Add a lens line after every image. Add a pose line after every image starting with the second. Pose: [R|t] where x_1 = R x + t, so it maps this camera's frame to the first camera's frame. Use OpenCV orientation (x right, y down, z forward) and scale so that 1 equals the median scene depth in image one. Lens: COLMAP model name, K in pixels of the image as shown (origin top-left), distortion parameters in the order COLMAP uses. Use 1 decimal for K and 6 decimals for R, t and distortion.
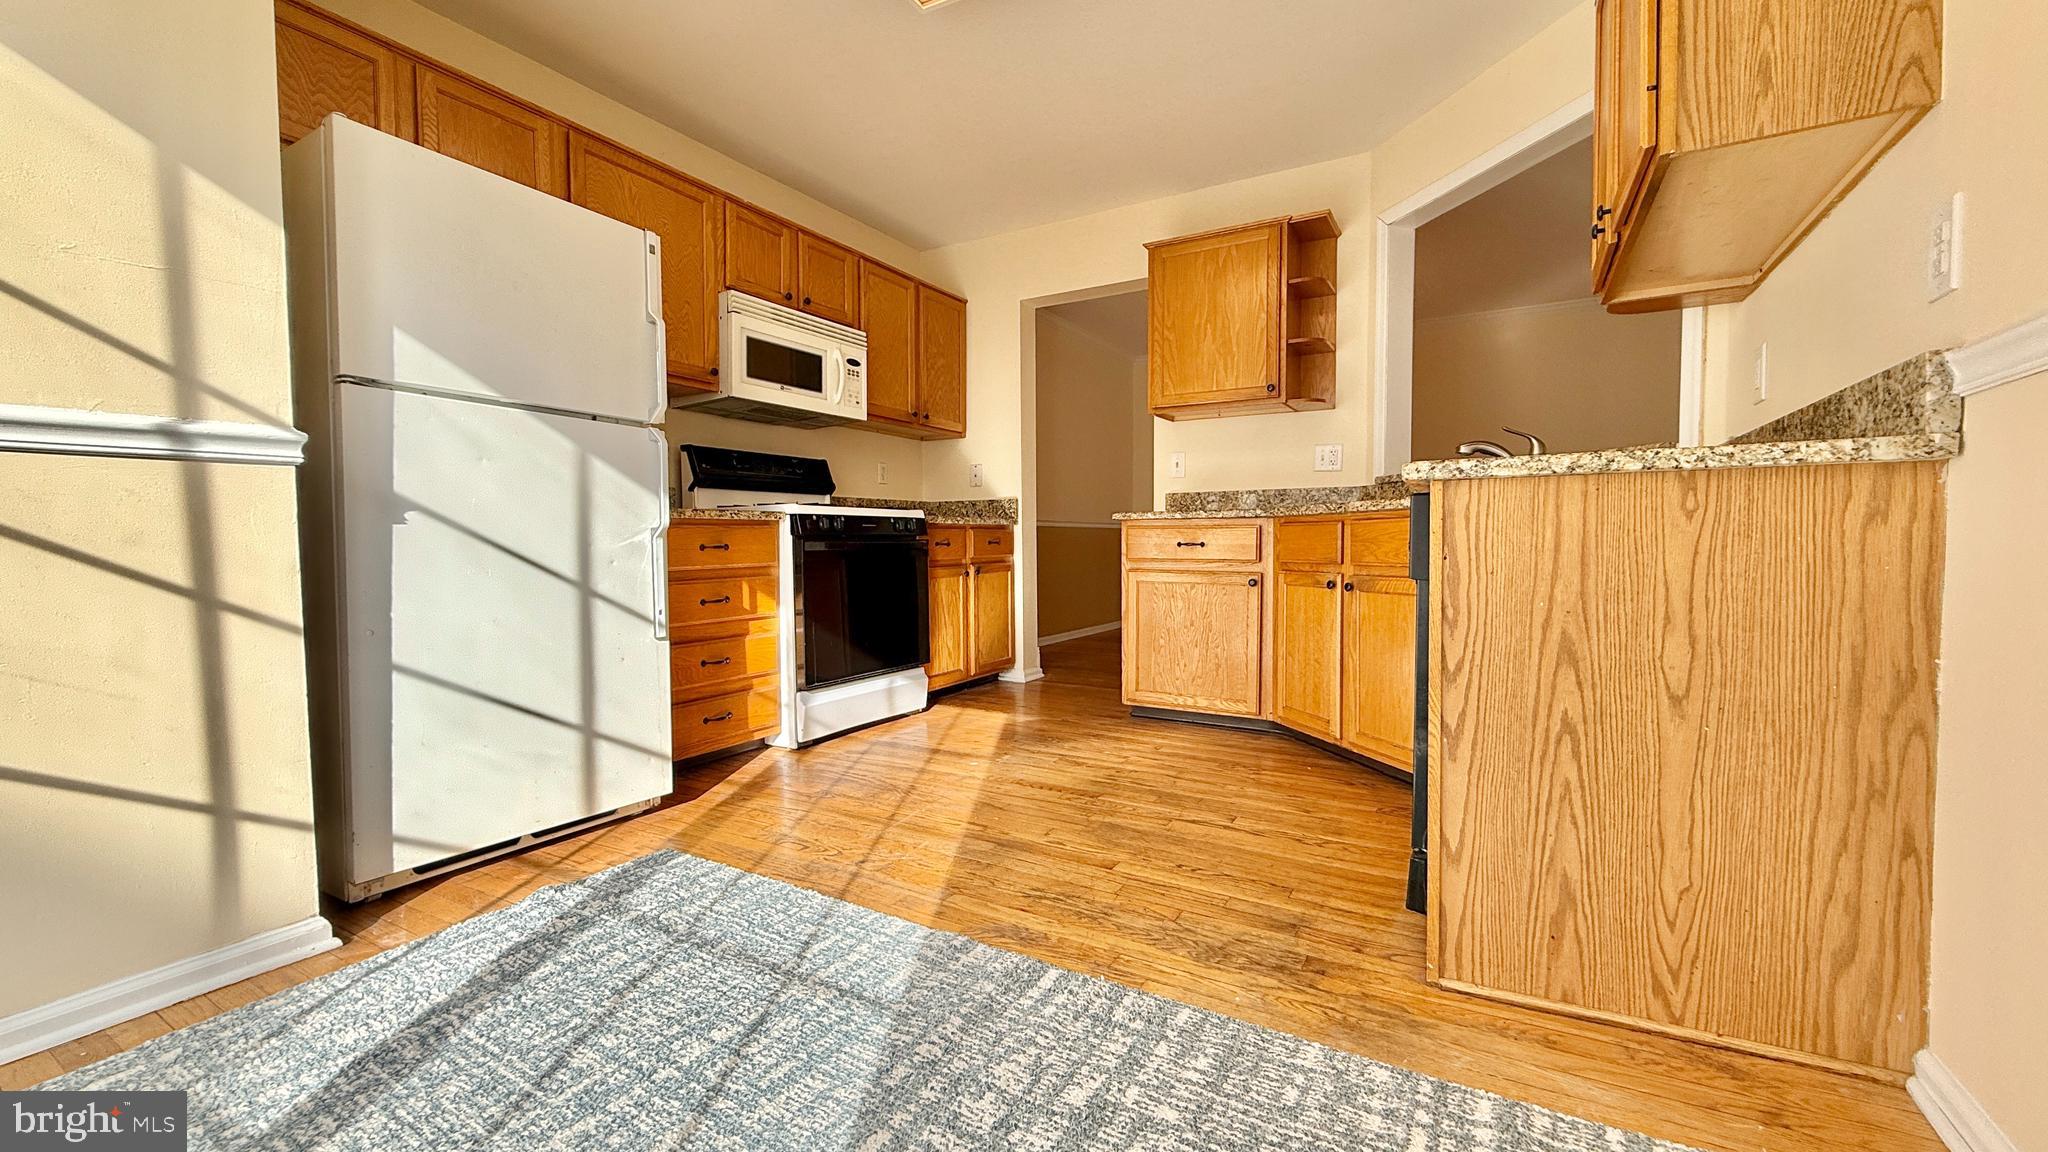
lens RADIAL K [[811.9, 0, 1022.0], [0, 811.9, 574.2], [0, 0, 1]] dist [-0.001171, 0.000719]
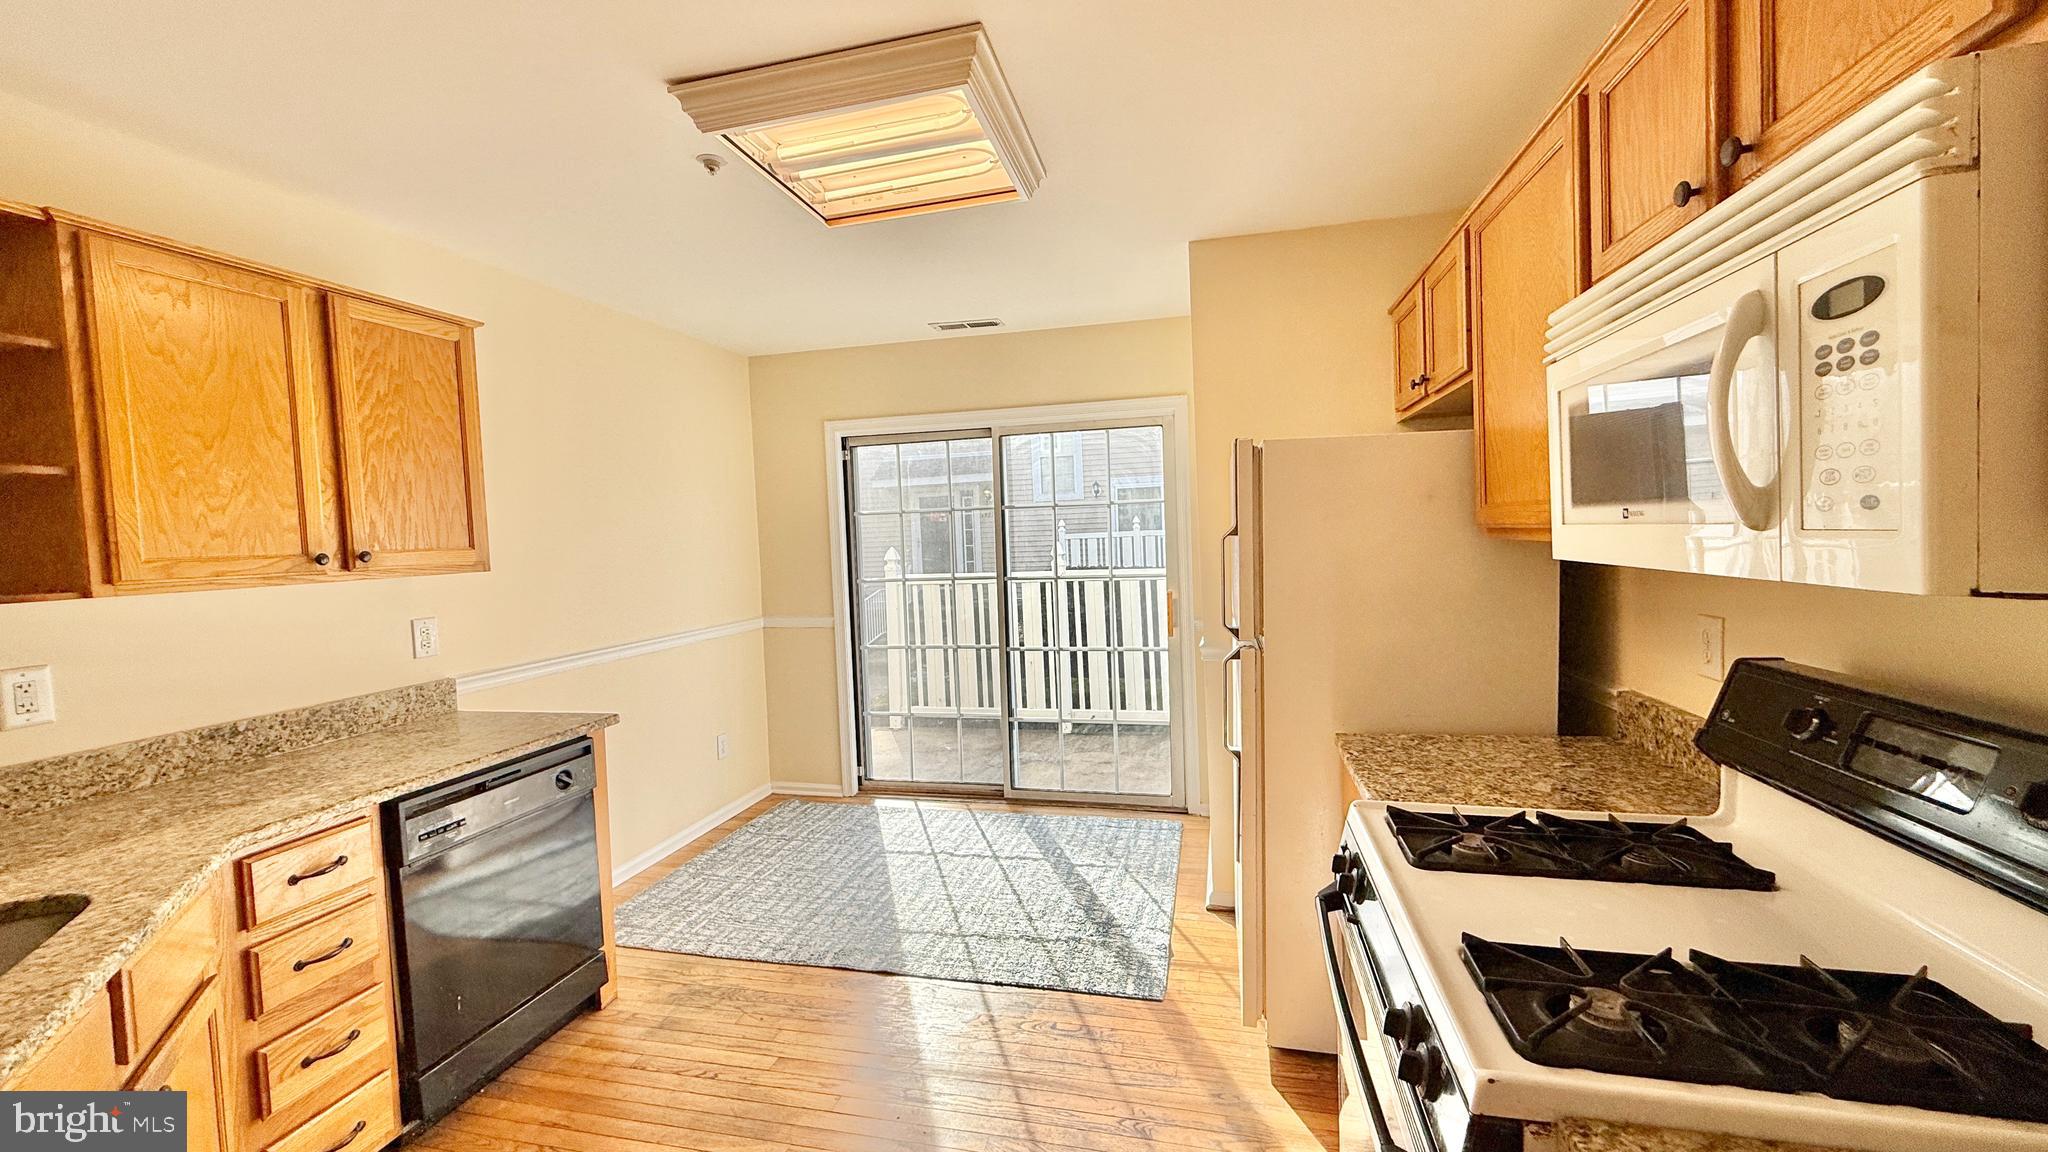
lens RADIAL K [[811.9, 0, 1019.1], [0, 811.9, 569.7], [0, 0, 1]] dist [-0.001171, 0.000719]
pose [[-0.957519, 0.058157, -0.282444, 0.035252], [0.036793, 0.996086, 0.080365, -0.213395], [0.286012, 0.066559, -0.955912, 1.099198]]
